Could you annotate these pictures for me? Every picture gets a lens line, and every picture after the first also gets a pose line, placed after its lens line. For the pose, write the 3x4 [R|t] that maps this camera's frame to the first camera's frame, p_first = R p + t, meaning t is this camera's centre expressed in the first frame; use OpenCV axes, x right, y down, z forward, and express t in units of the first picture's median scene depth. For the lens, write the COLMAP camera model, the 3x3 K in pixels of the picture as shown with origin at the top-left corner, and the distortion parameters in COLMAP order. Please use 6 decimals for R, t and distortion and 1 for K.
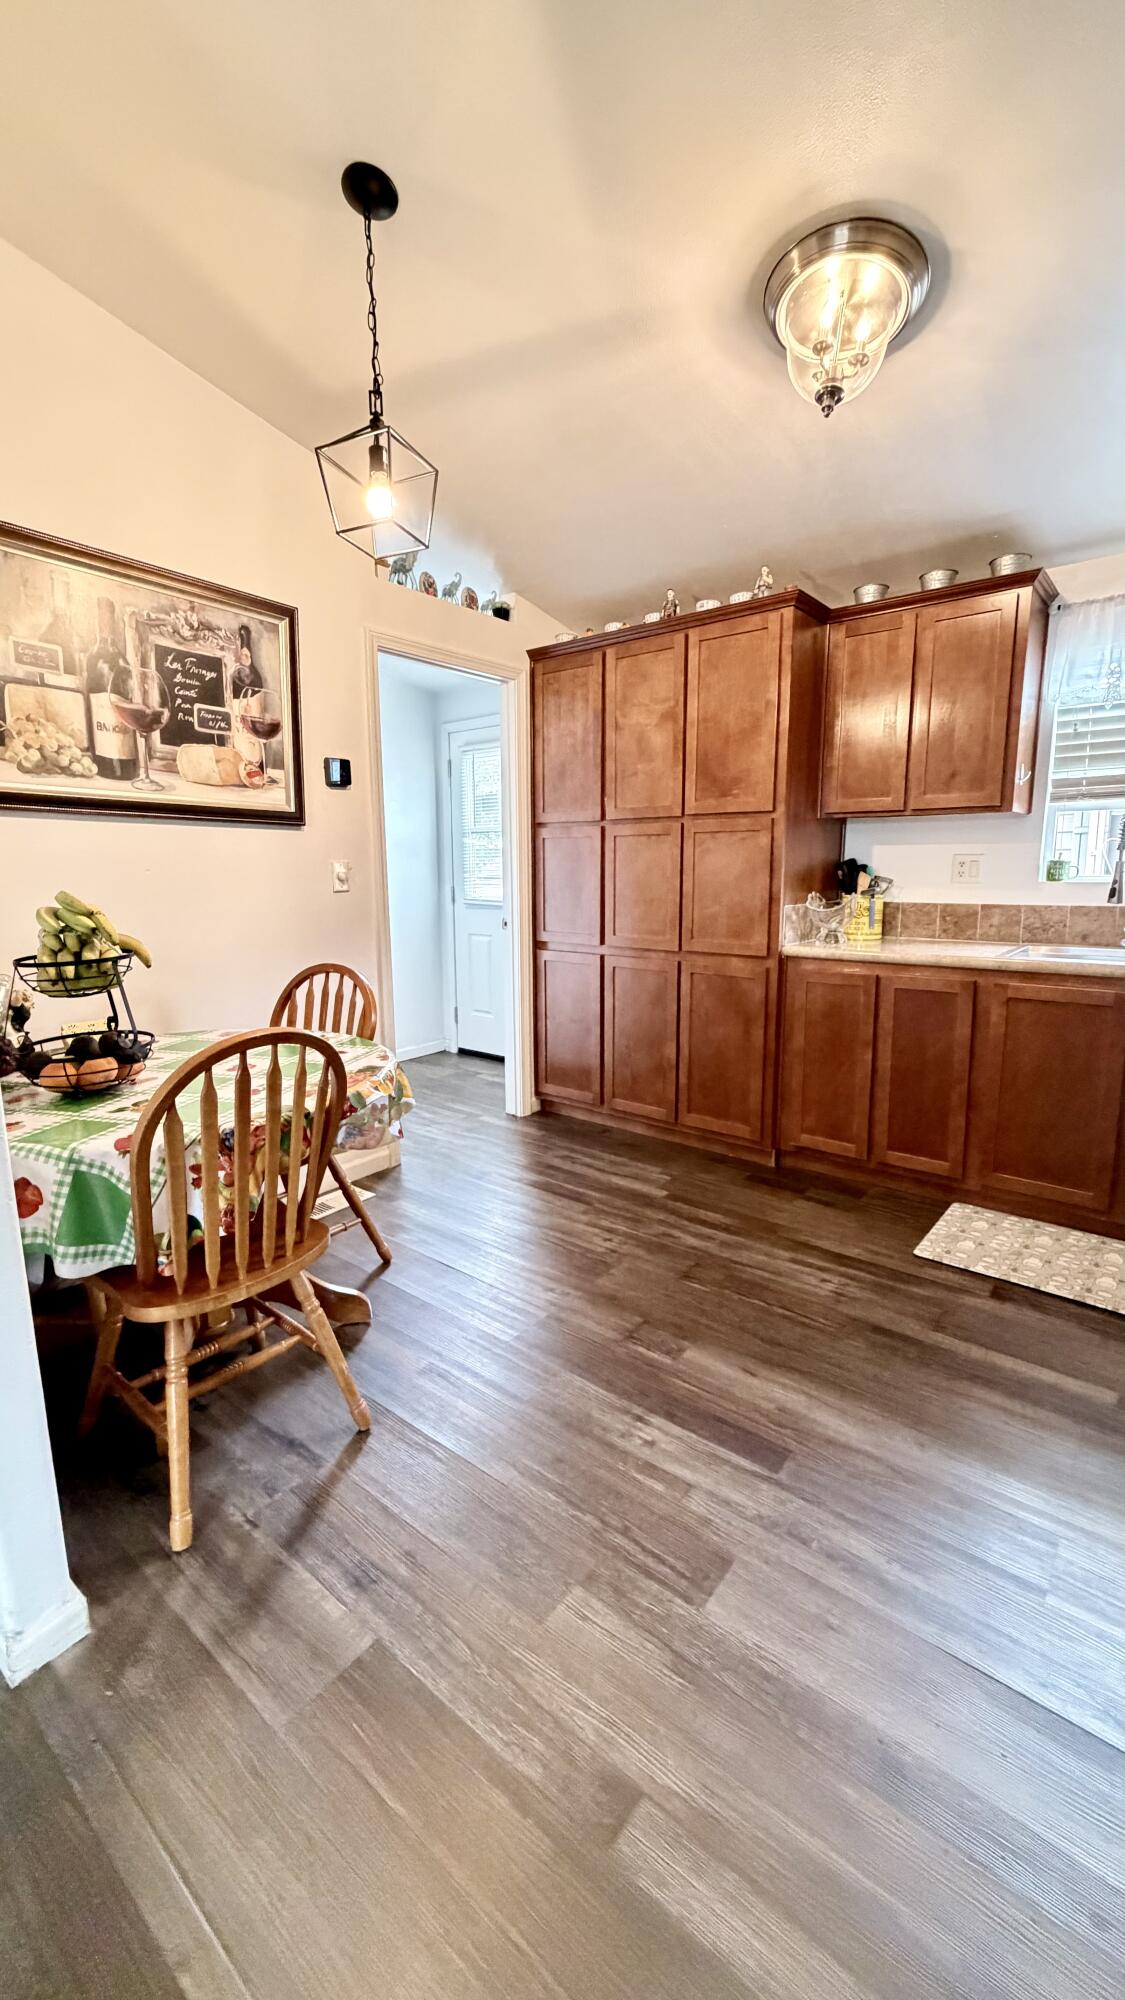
lens RADIAL K [[796.8, 0, 559.7], [0, 796.8, 993.6], [0, 0, 1]] dist [0.002238, -0.001448]
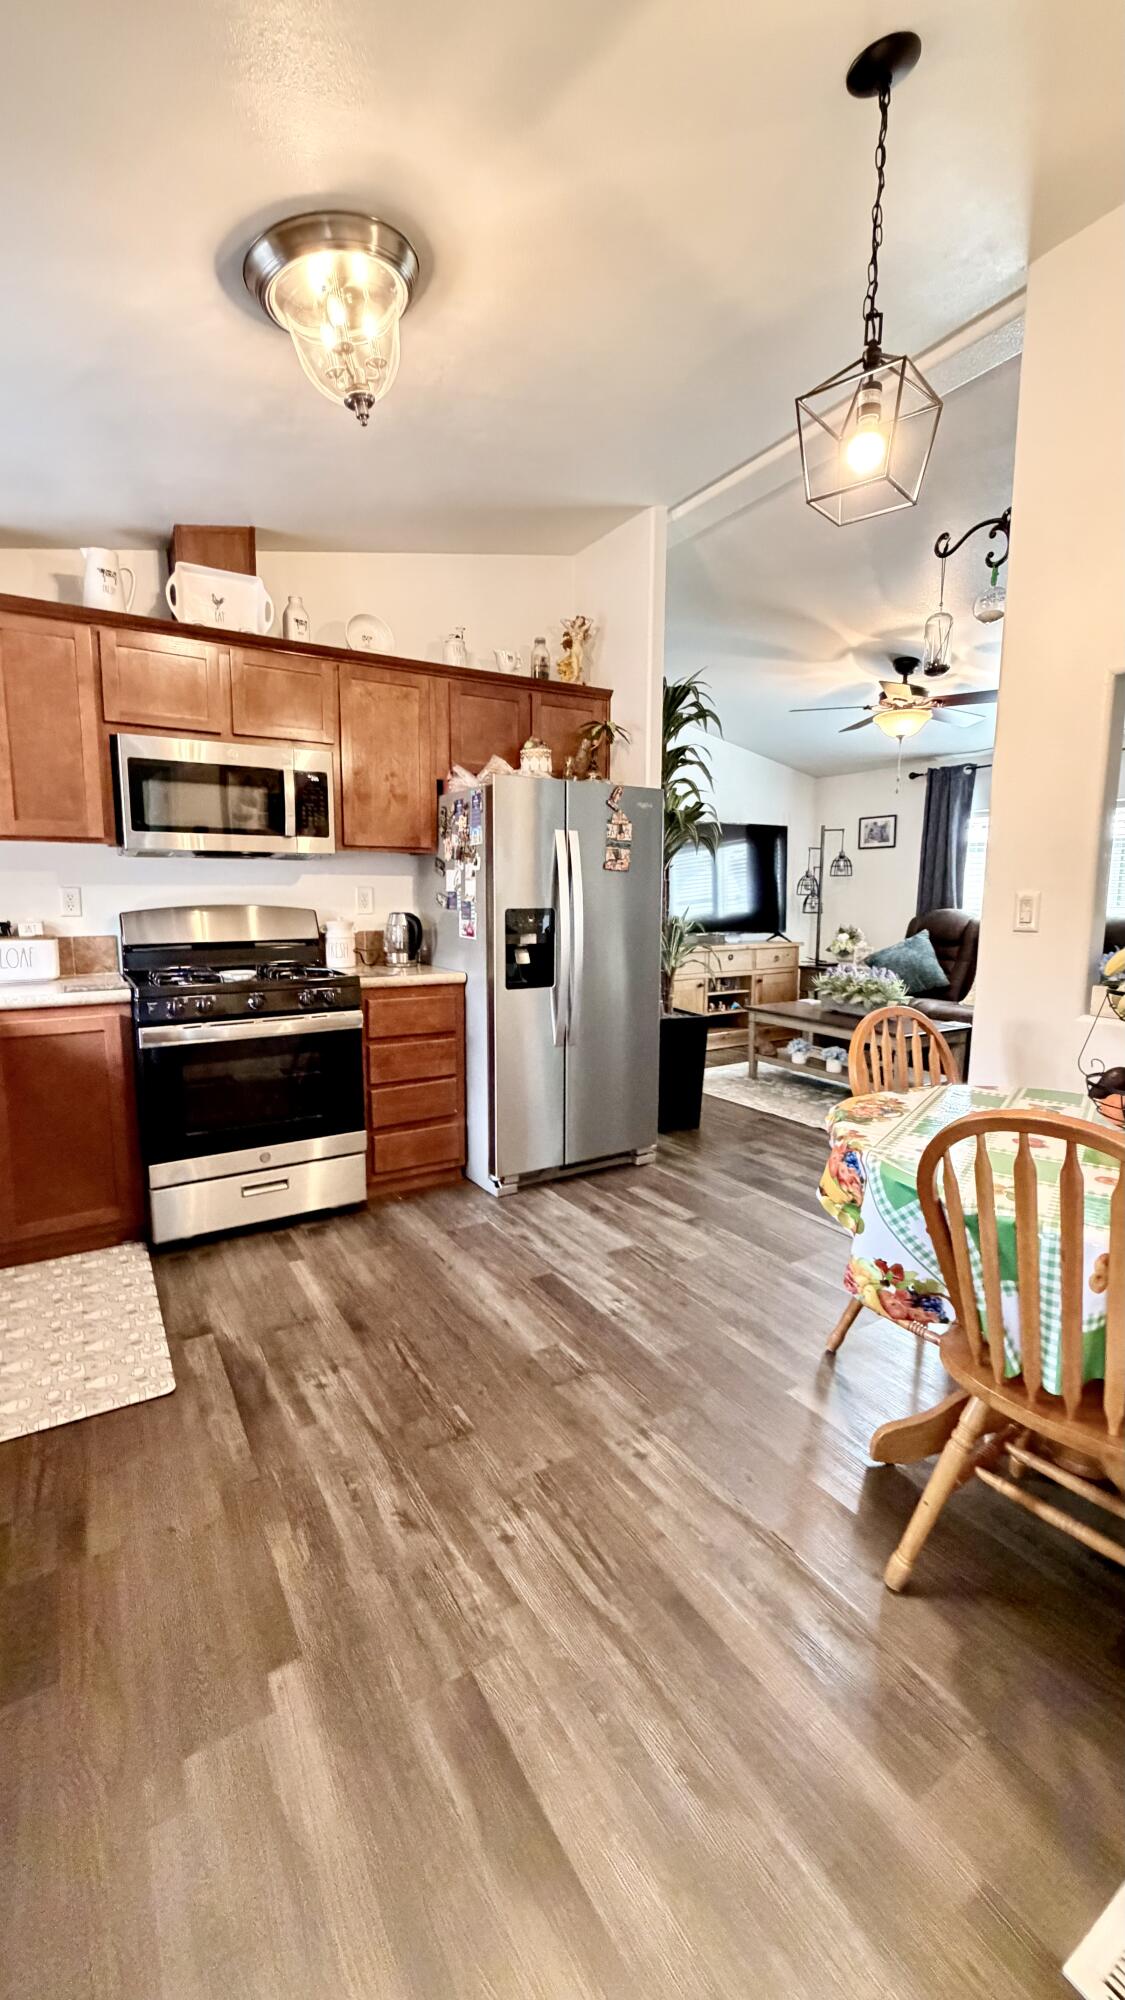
lens RADIAL K [[796.8, 0, 561.7], [0, 796.8, 993.7], [0, 0, 1]] dist [0.002238, -0.001448]
pose [[-0.945425, -0.037639, 0.323660, -0.173029], [0.056087, 0.959682, 0.275435, -0.266677], [-0.320978, 0.278556, -0.905196, 1.602692]]
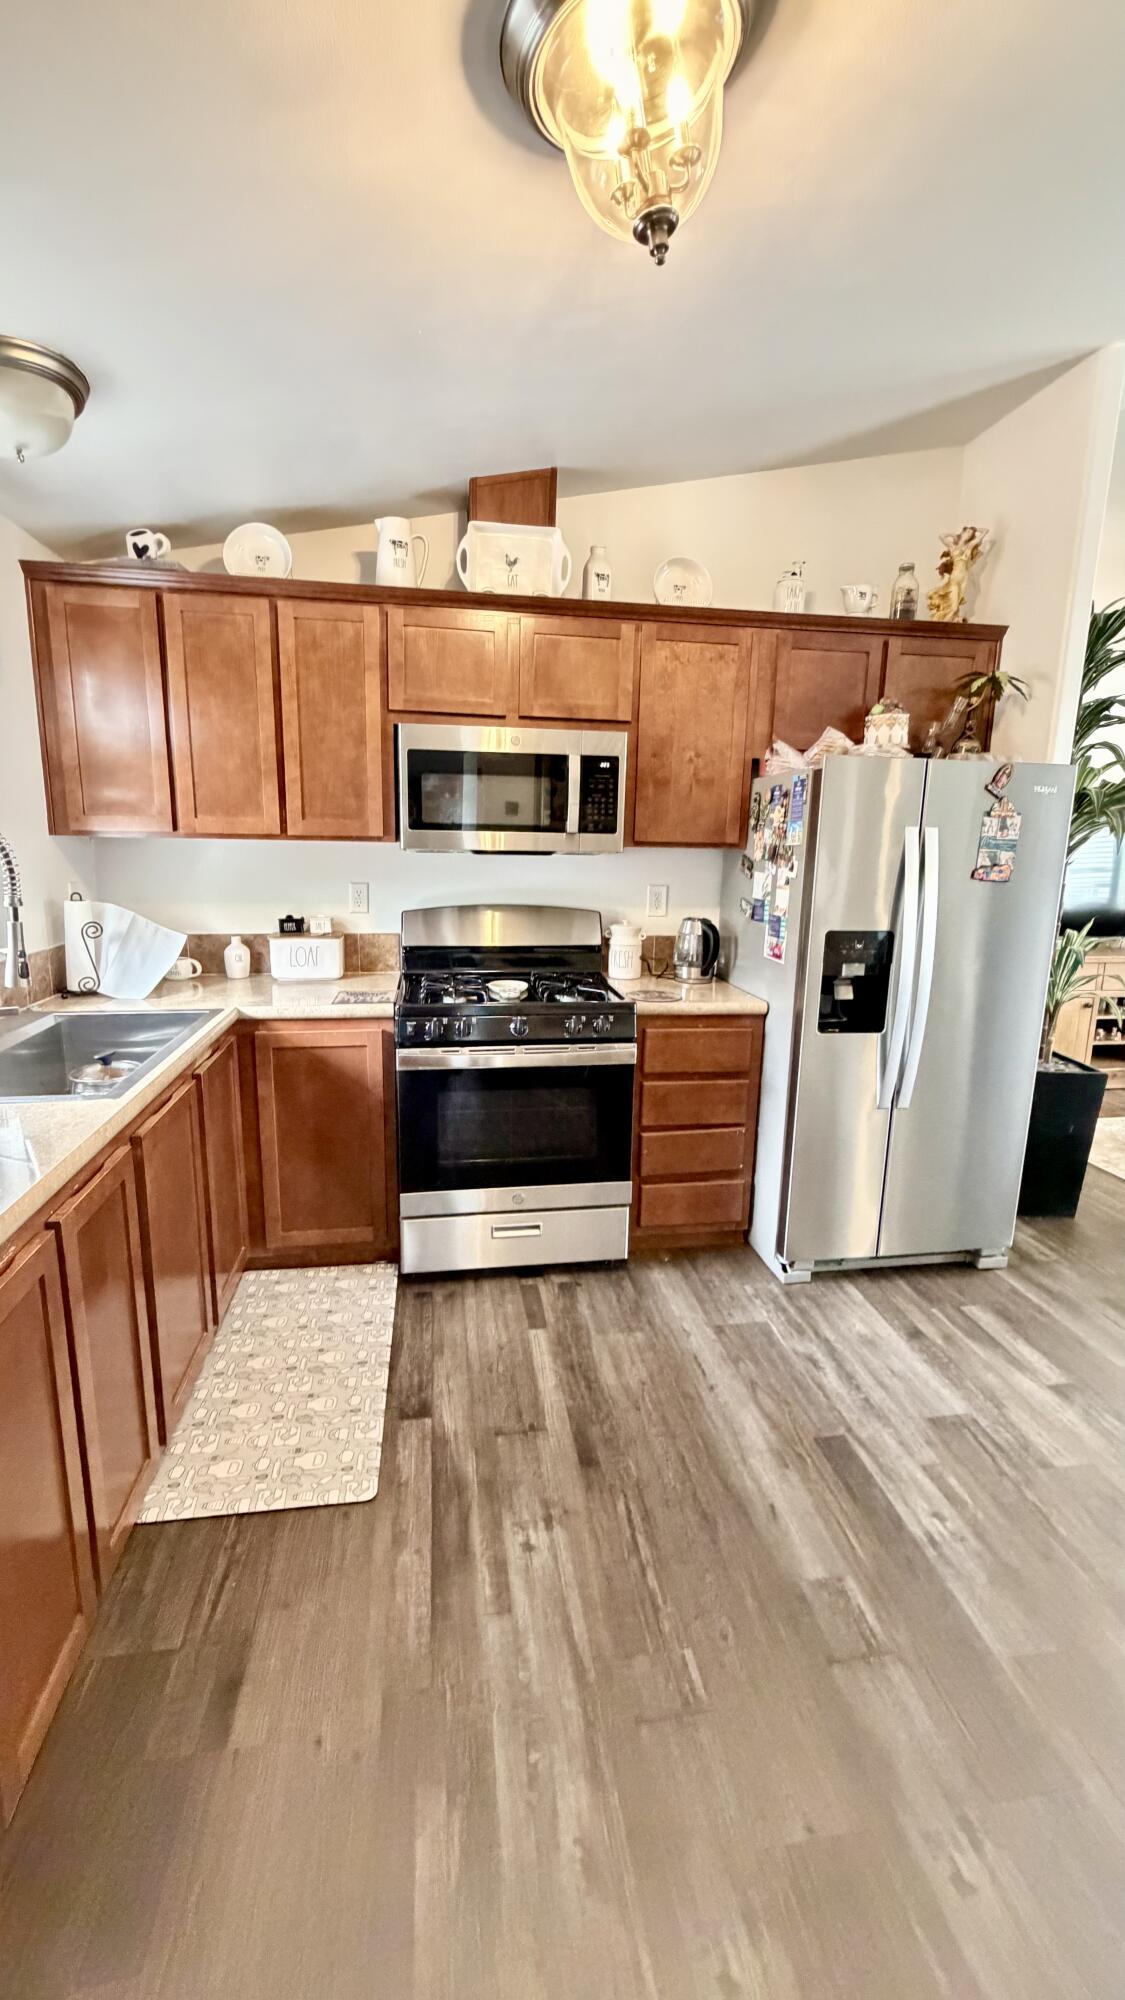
lens RADIAL K [[796.8, 0, 561.0], [0, 796.8, 993.1], [0, 0, 1]] dist [0.002238, -0.001448]
pose [[-0.745434, -0.133318, 0.653112, -0.075557], [0.092287, 0.949718, 0.299196, -0.304041], [-0.660161, 0.283304, -0.695648, 1.351442]]
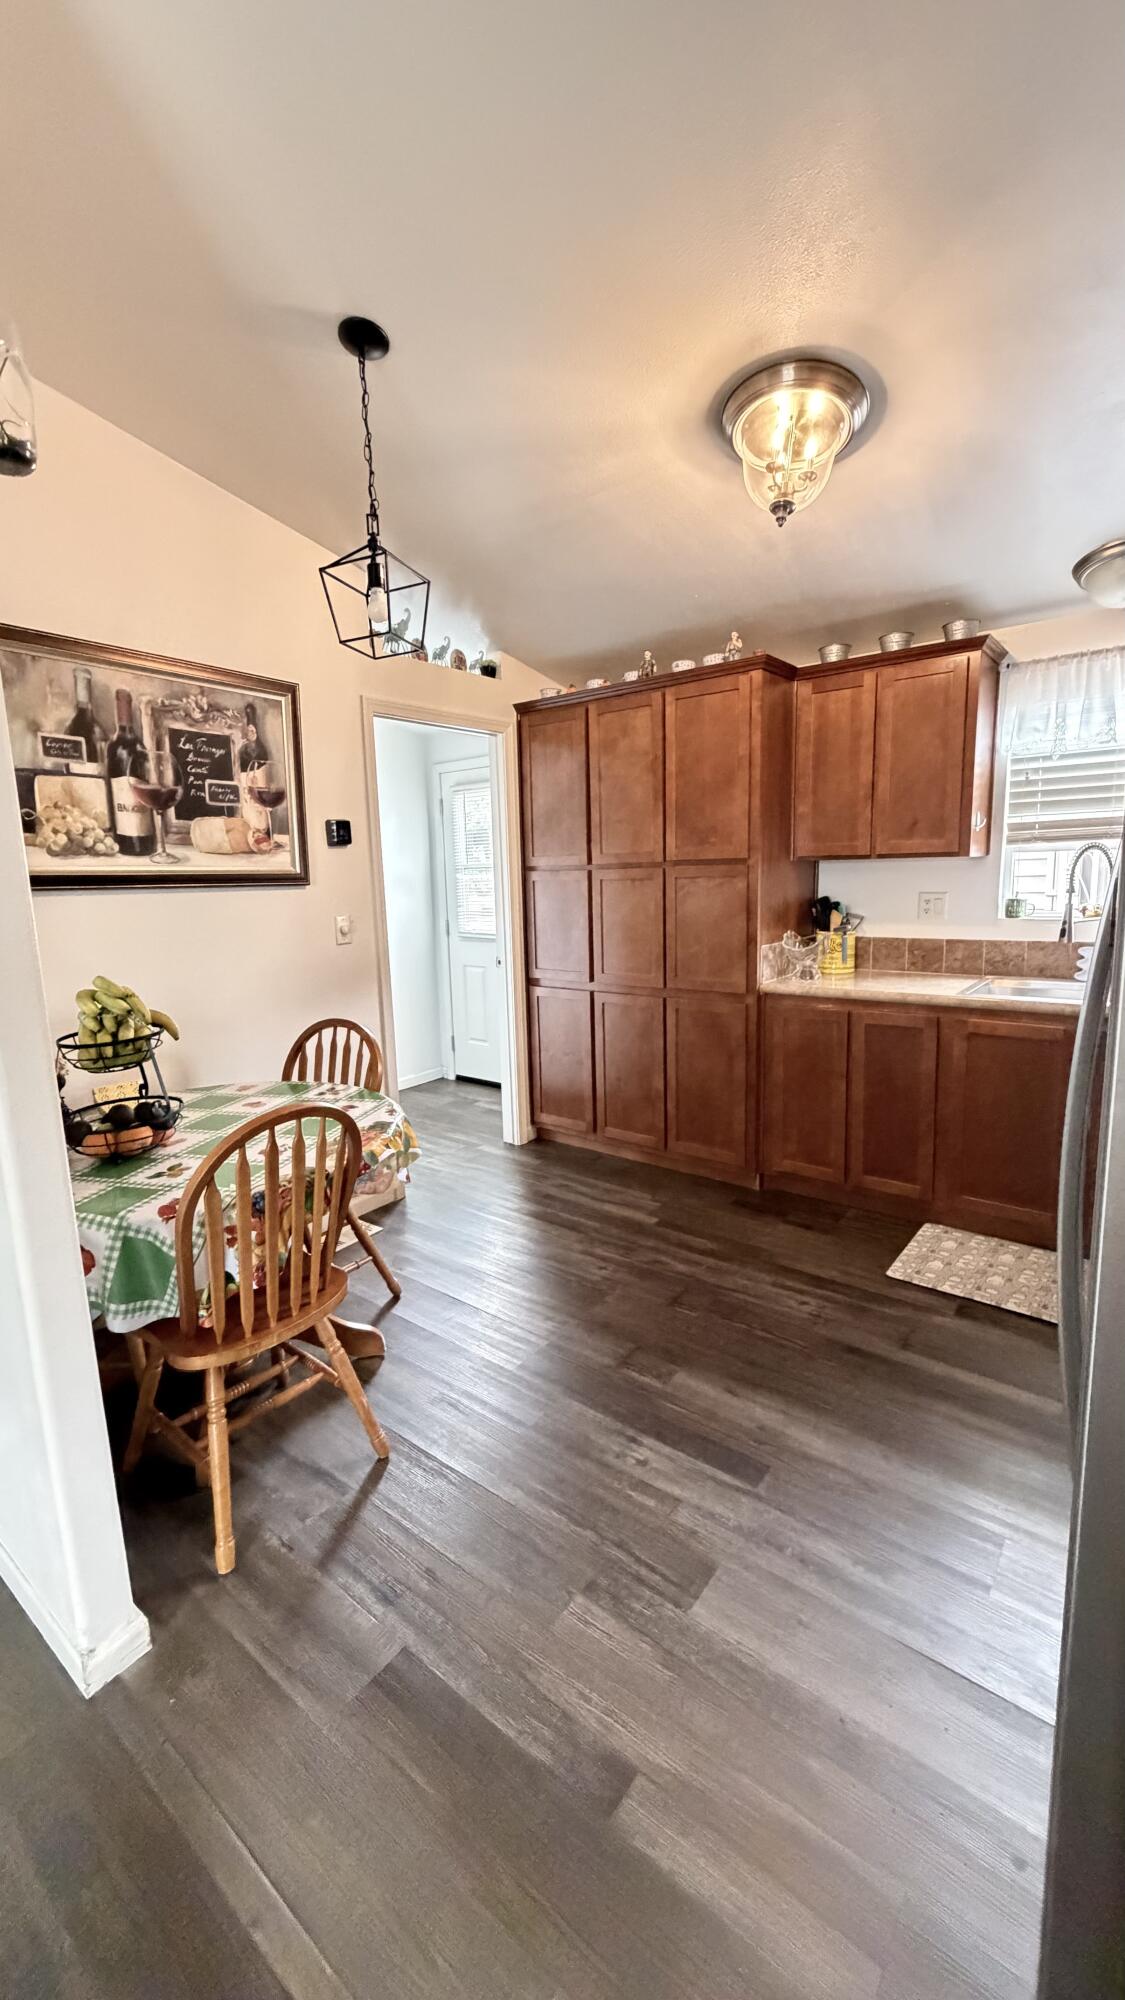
lens RADIAL K [[796.8, 0, 559.3], [0, 796.8, 993.9], [0, 0, 1]] dist [0.002238, -0.001448]
pose [[0.999687, -0.023667, 0.008133, 0.002874], [0.023716, 0.999701, -0.006037, -0.061613], [-0.007988, 0.006228, 0.999949, -0.081779]]
